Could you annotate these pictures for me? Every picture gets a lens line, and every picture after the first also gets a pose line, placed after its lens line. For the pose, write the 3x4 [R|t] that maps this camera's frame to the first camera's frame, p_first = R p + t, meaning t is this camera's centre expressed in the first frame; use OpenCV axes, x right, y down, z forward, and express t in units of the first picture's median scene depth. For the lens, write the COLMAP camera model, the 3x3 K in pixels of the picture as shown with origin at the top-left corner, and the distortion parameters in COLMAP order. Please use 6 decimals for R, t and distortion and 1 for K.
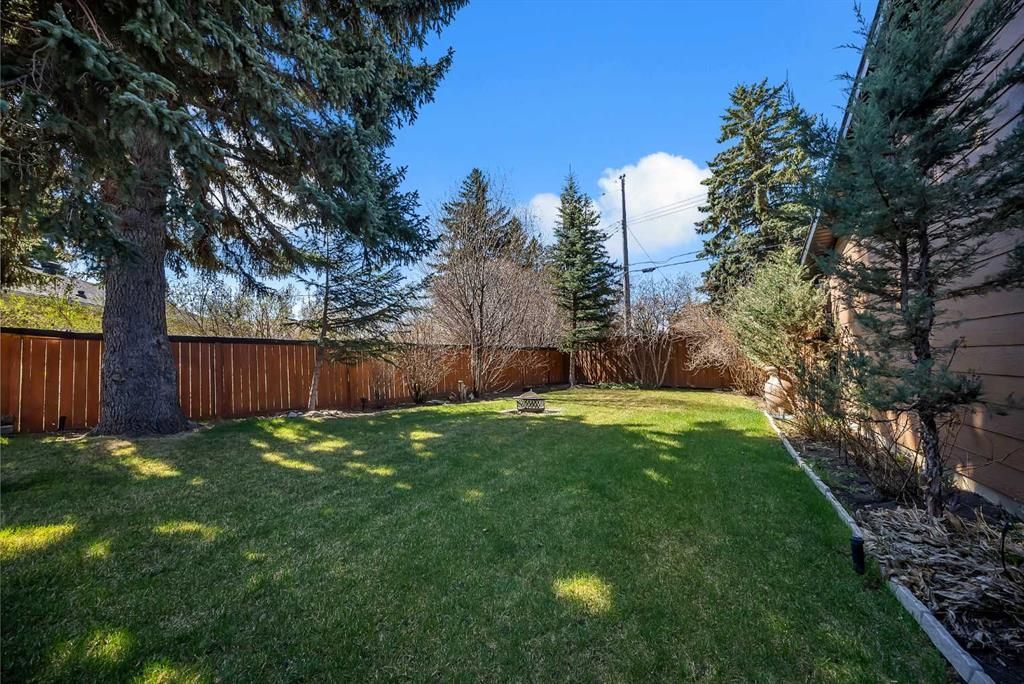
lens RADIAL K [[377.9, 0, 512.0], [0, 377.9, 342.0], [0, 0, 1]] dist [0.000416, -0.000118]
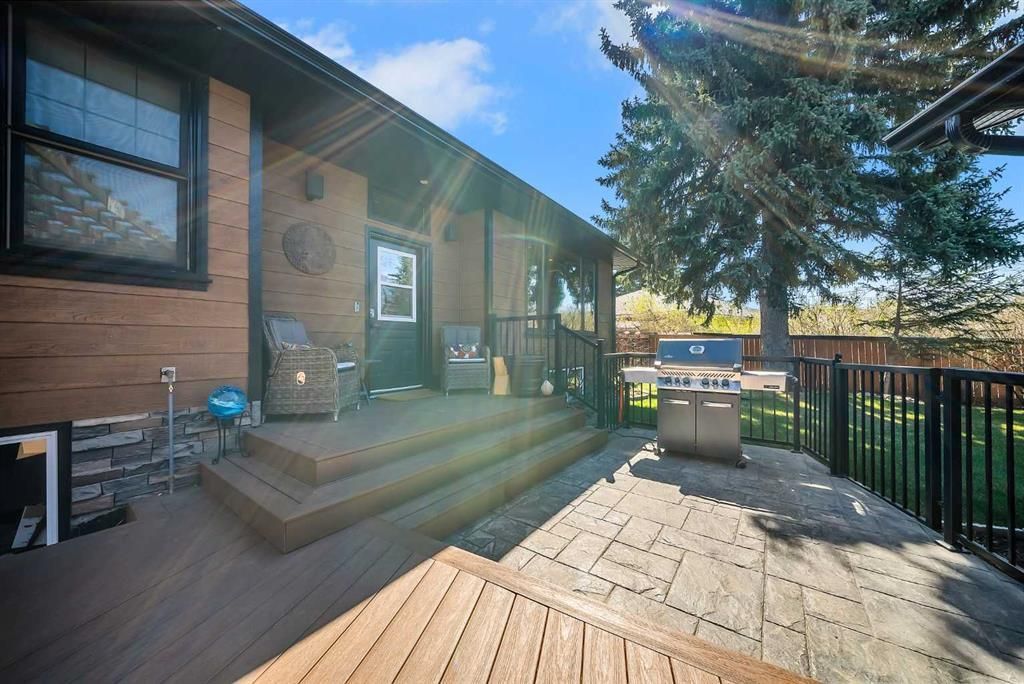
lens RADIAL K [[377.9, 0, 512.0], [0, 377.9, 342.0], [0, 0, 1]] dist [0.000416, -0.000118]
pose [[0.332138, 0.019211, -0.943035, 0.220288], [-0.002730, 0.999808, 0.019406, -0.008921], [0.943227, -0.003871, 0.332127, -0.524988]]
